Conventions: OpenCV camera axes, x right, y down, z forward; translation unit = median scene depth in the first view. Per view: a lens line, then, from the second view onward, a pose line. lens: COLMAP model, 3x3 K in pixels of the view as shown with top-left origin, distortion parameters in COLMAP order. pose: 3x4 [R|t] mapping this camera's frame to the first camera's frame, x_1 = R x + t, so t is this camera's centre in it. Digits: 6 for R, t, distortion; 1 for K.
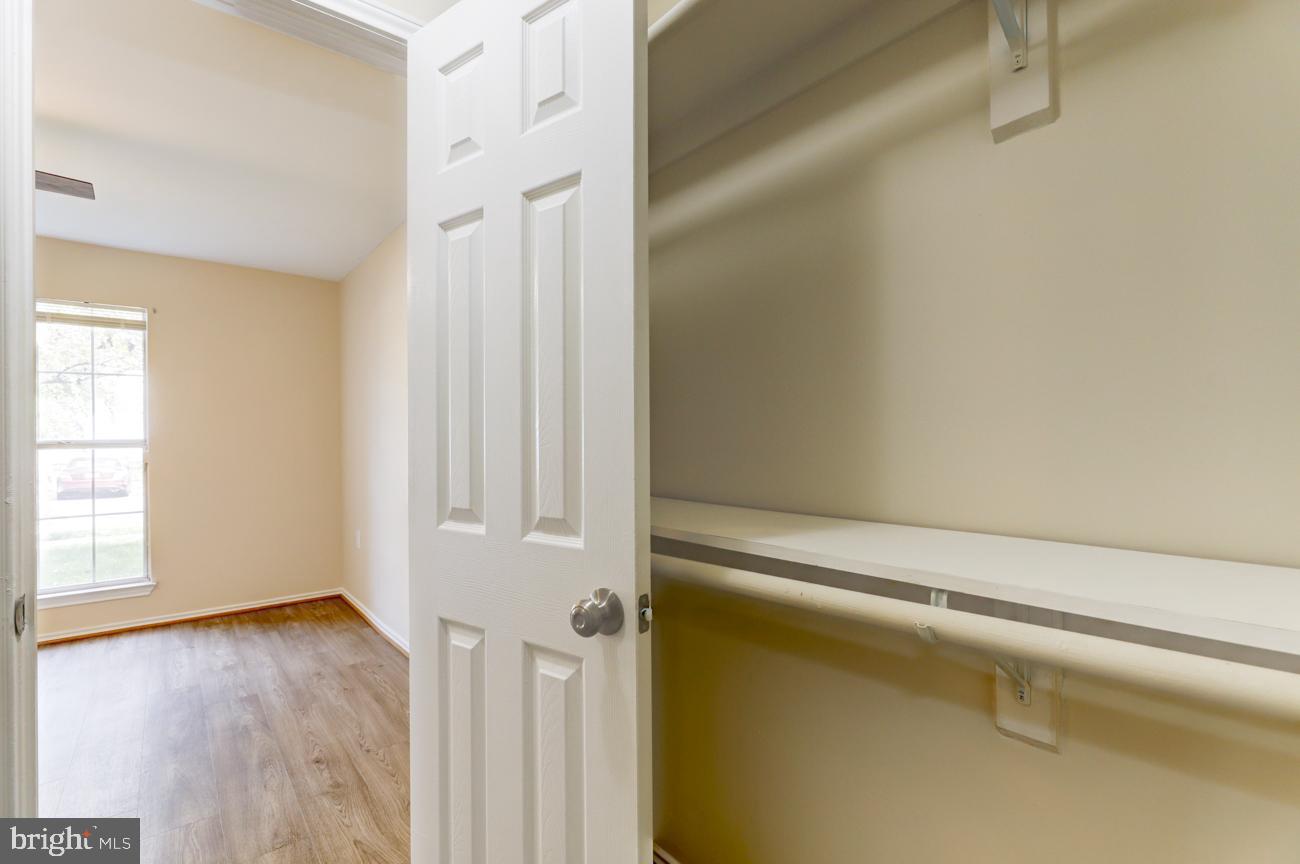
lens RADIAL K [[587.4, 0, 651.2], [0, 587.4, 430.4], [0, 0, 1]] dist [-0.000410, -0.001453]
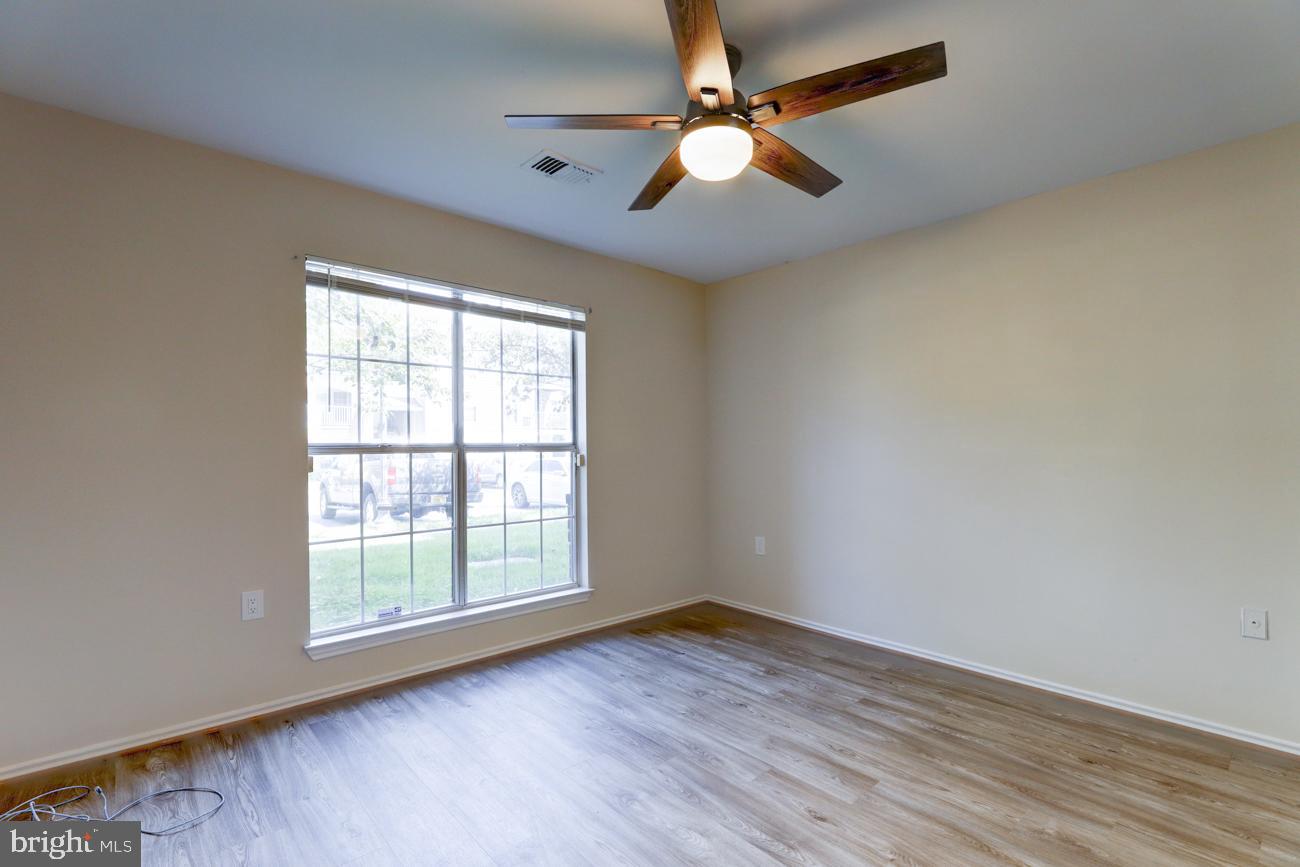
lens RADIAL K [[587.4, 0, 649.5], [0, 587.4, 453.5], [0, 0, 1]] dist [-0.000410, -0.001453]
pose [[0.999147, 0.010497, 0.039939, -1.049533], [-0.011351, 0.999710, 0.021218, 0.014315], [-0.039705, -0.021653, 0.998977, 0.021881]]
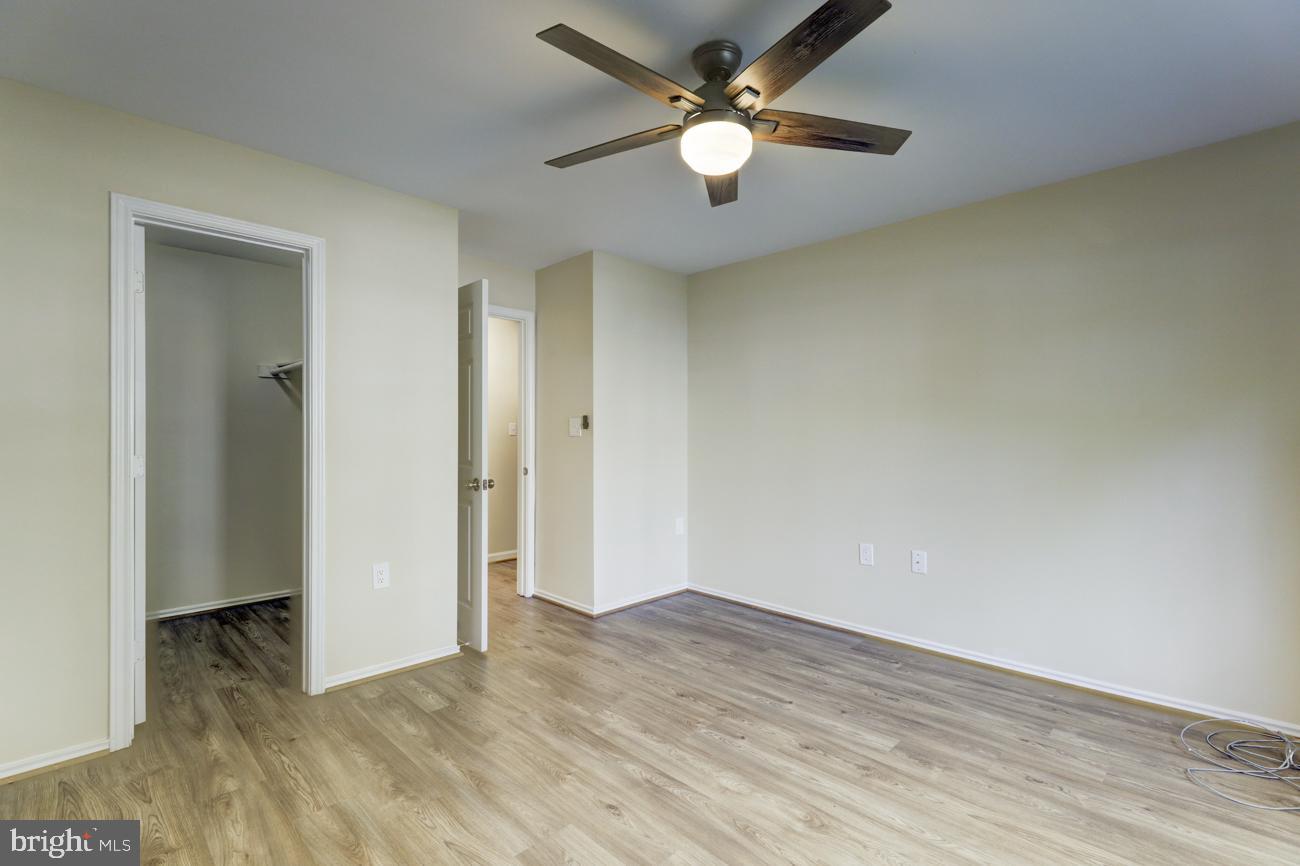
lens RADIAL K [[587.4, 0, 644.5], [0, 587.4, 433.8], [0, 0, 1]] dist [-0.000410, -0.001453]
pose [[-0.995836, 0.008821, -0.090734, -0.808391], [0.009866, 0.999890, -0.011075, 0.023132], [0.090627, -0.011924, -0.995814, 1.326170]]
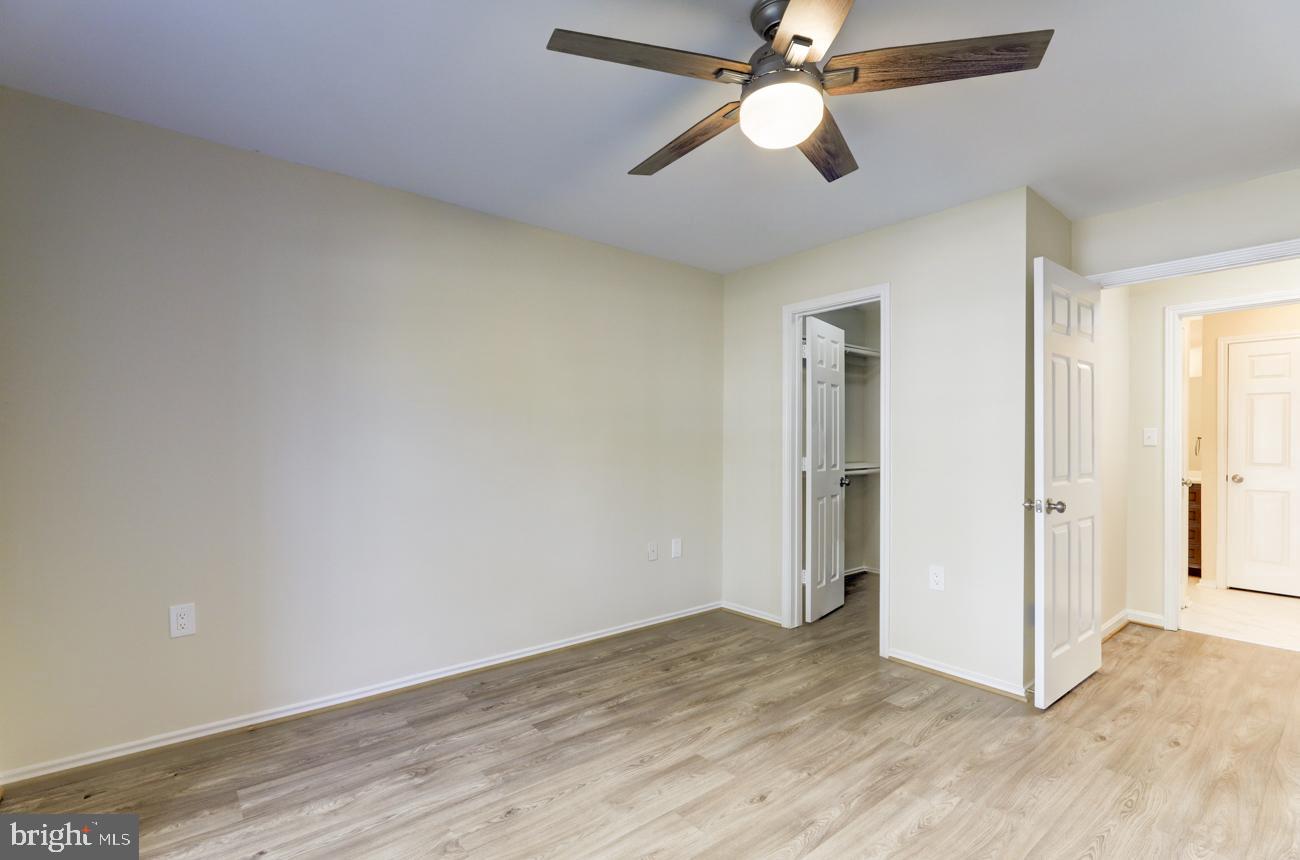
lens RADIAL K [[587.4, 0, 645.2], [0, 587.4, 442.9], [0, 0, 1]] dist [-0.000410, -0.001453]
pose [[0.011165, 0.015019, 0.999825, -1.527887], [-0.011755, 0.999820, -0.014888, 0.027740], [-0.999869, -0.011586, 0.011339, 0.796650]]
